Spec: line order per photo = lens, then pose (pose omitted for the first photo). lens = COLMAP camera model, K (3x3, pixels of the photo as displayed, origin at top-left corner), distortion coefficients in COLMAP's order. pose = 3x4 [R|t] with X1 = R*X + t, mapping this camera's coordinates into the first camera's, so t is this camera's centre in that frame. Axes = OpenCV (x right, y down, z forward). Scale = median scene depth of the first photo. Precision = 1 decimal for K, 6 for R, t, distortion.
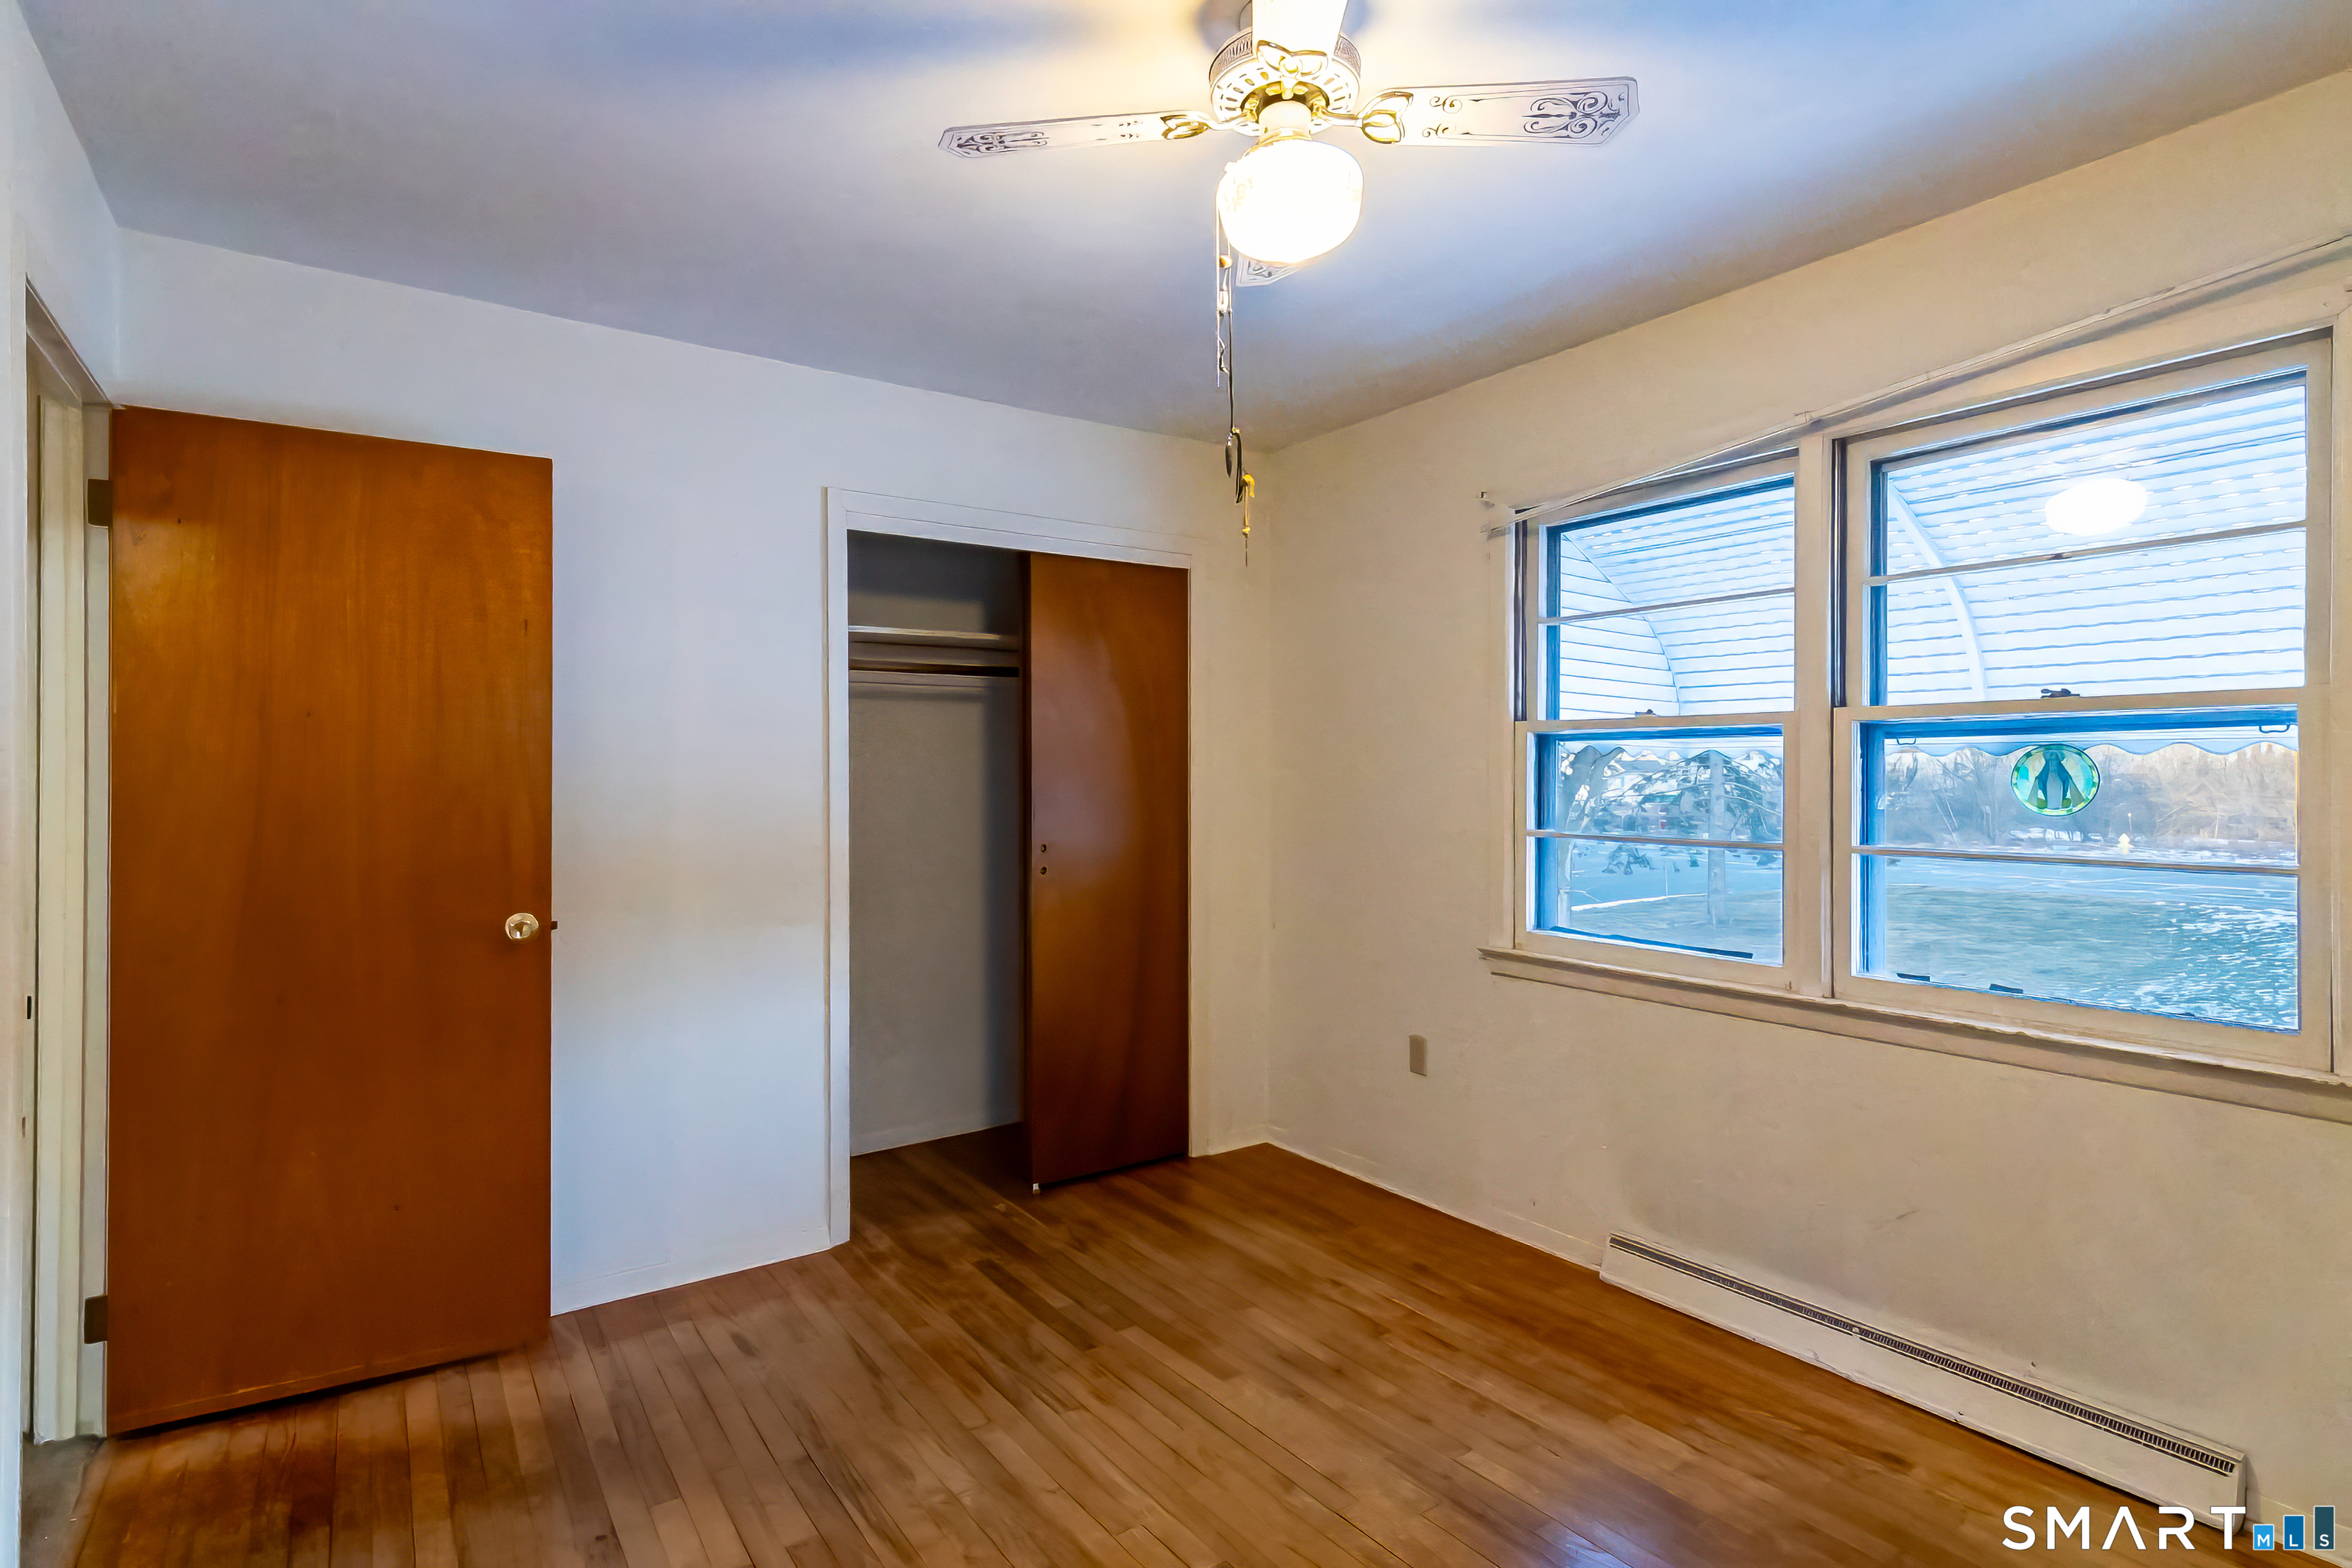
lens RADIAL K [[1177.6, 0, 1176.0], [0, 1177.6, 784.0], [0, 0, 1]] dist [0.000139, 0.000659]
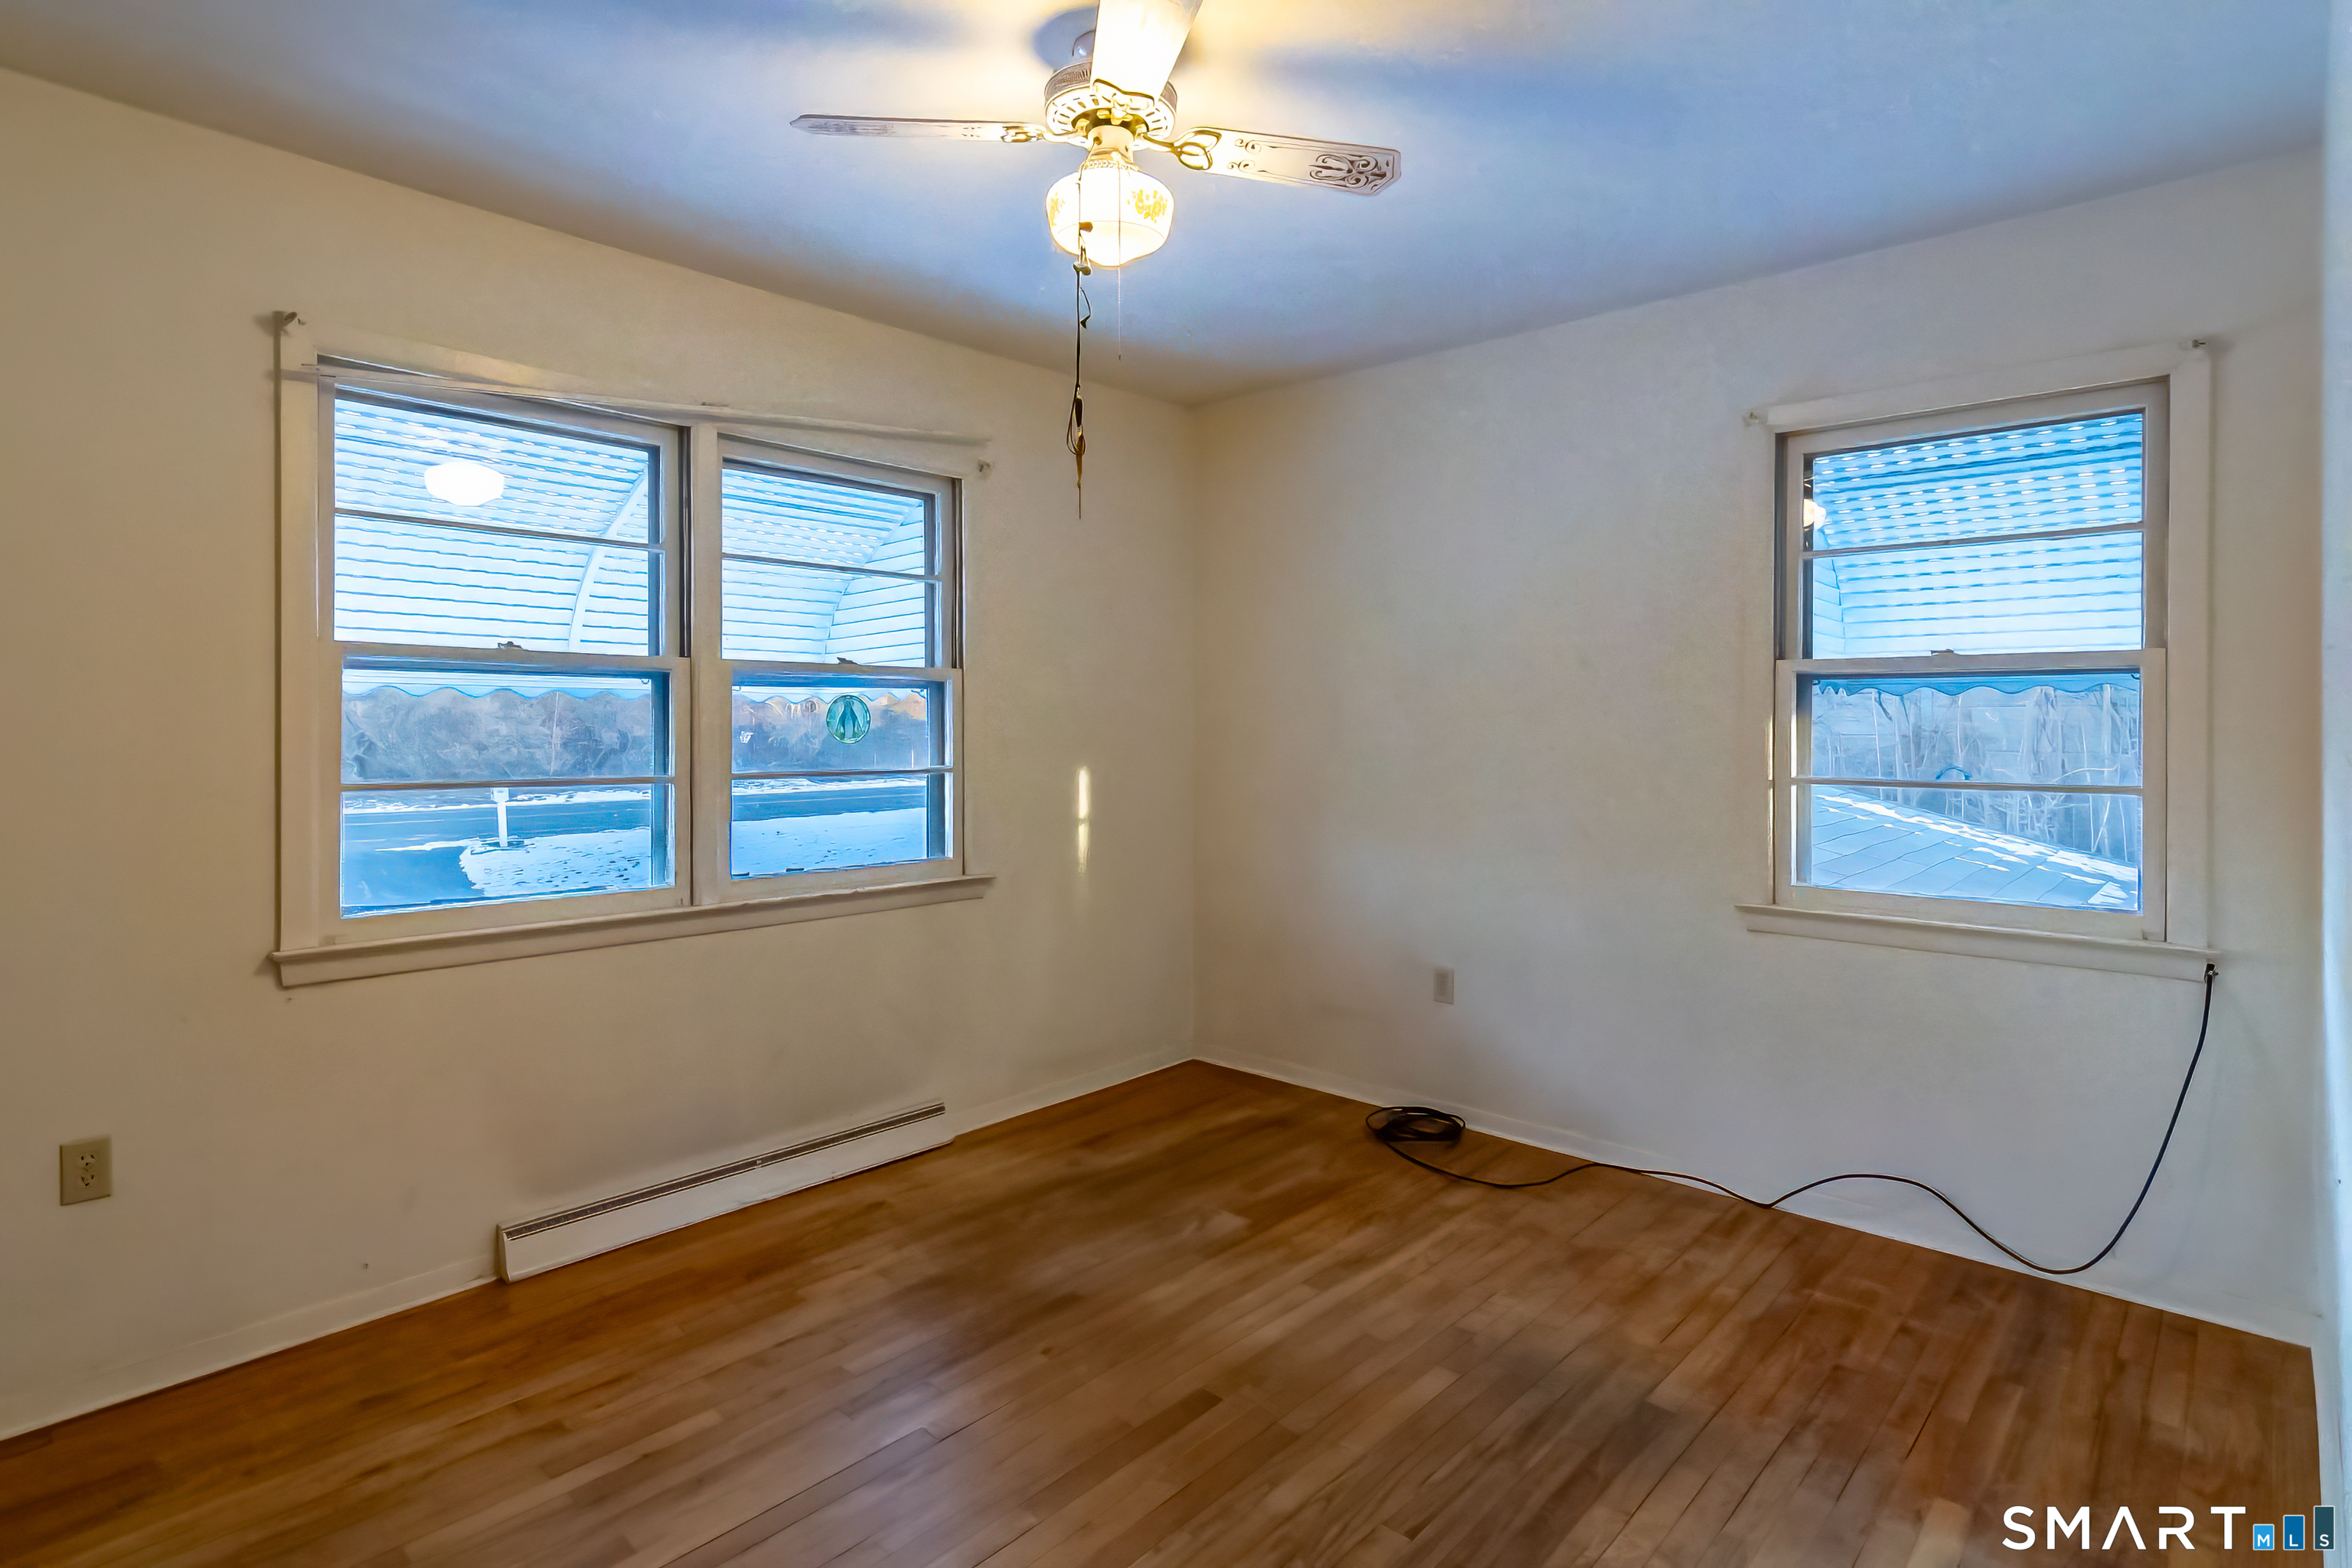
lens RADIAL K [[1166.8, 0, 1183.1], [0, 1166.8, 713.2], [0, 0, 1]] dist [0.001425, 0.000884]
pose [[-0.209657, 0.011345, 0.977709, -0.734269], [0.006003, 0.999929, -0.010315, 0.005820], [-0.977757, 0.003707, -0.209710, 0.827470]]
